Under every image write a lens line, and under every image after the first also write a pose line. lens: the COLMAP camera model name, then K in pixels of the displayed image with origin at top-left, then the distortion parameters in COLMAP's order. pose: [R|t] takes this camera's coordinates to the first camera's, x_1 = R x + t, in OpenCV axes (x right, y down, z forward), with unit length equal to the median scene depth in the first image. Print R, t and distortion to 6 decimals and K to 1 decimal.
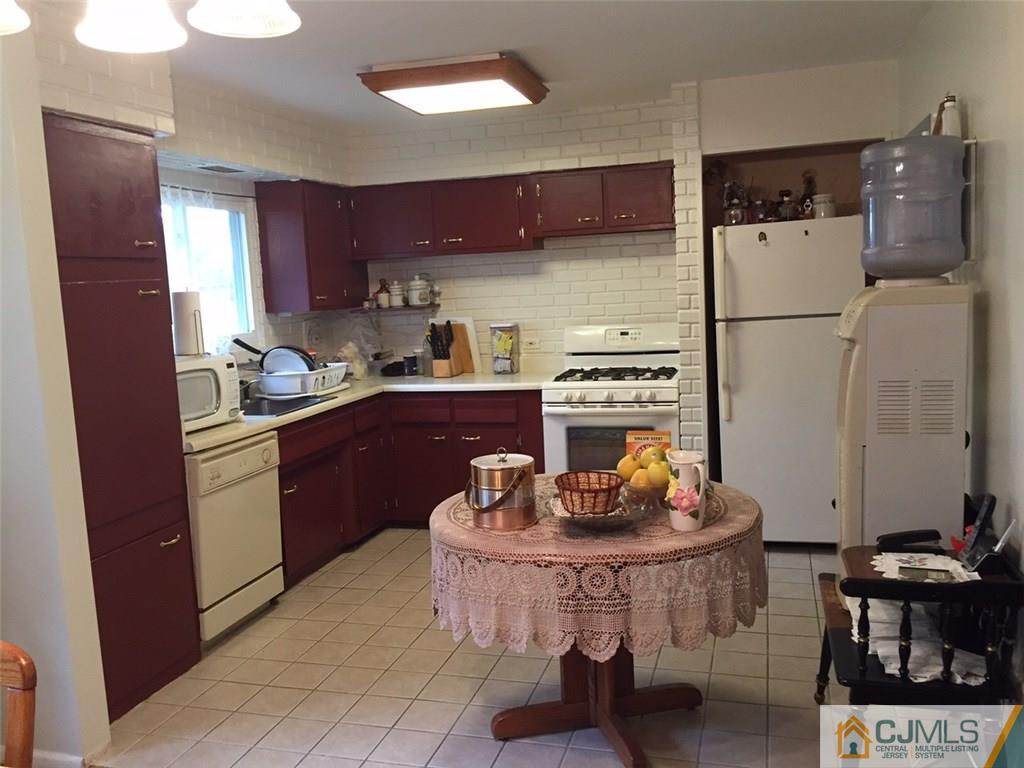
lens RADIAL K [[876.8, 0, 507.4], [0, 876.8, 383.3], [0, 0, 1]] dist [0.082022, -0.107618]
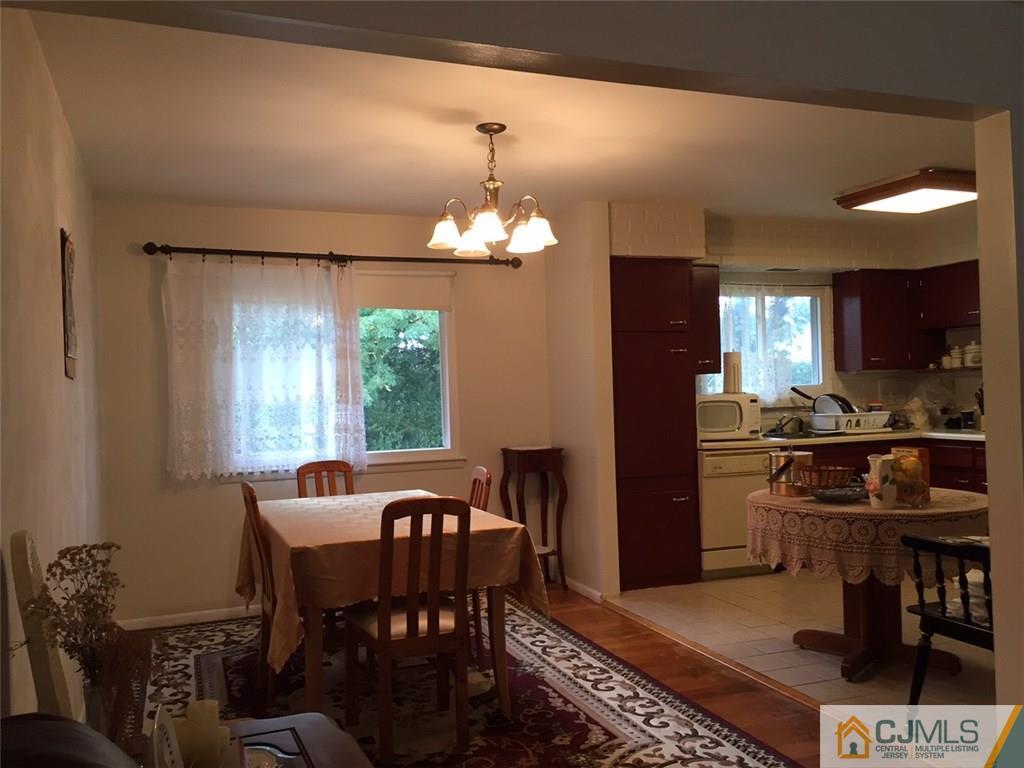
lens RADIAL K [[876.8, 0, 507.4], [0, 876.8, 383.3], [0, 0, 1]] dist [0.082022, -0.107618]
pose [[0.602002, 0.024246, -0.798127, 0.532712], [-0.095779, 0.994515, -0.042031, 0.044989], [0.792730, 0.101746, 0.601022, -0.196276]]
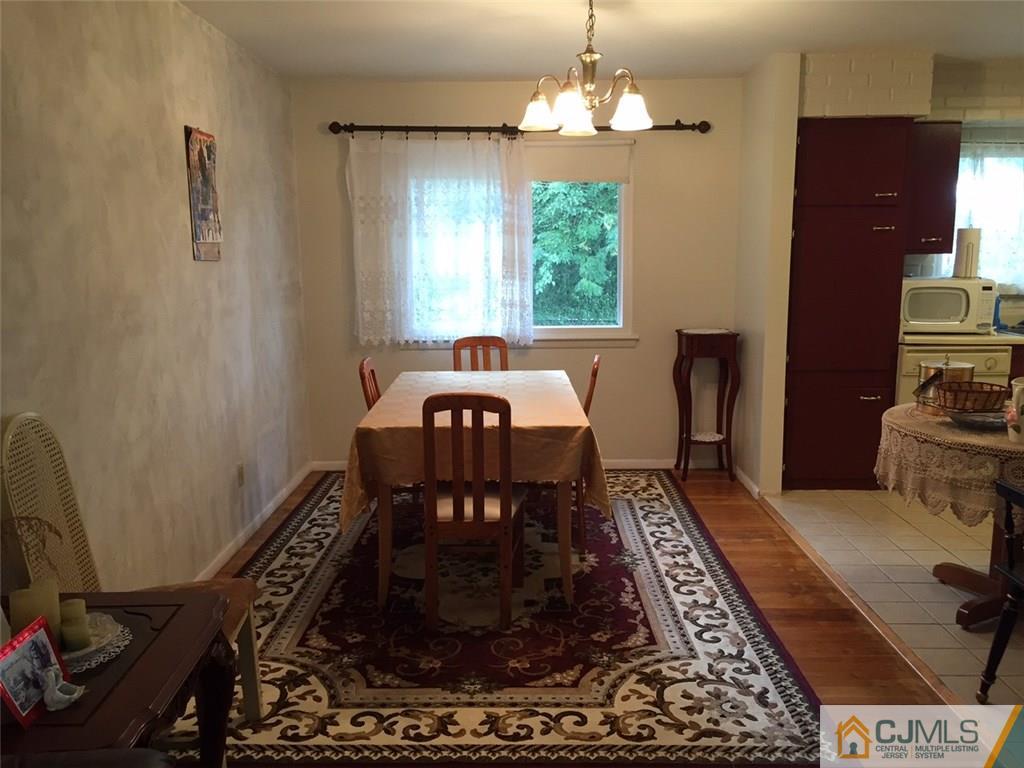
lens RADIAL K [[876.8, 0, 507.4], [0, 876.8, 383.3], [0, 0, 1]] dist [0.082022, -0.107618]
pose [[0.268341, 0.195029, -0.943375, 0.613873], [-0.120233, 0.978415, 0.168073, -0.016068], [0.955791, 0.068324, 0.285997, -0.002848]]
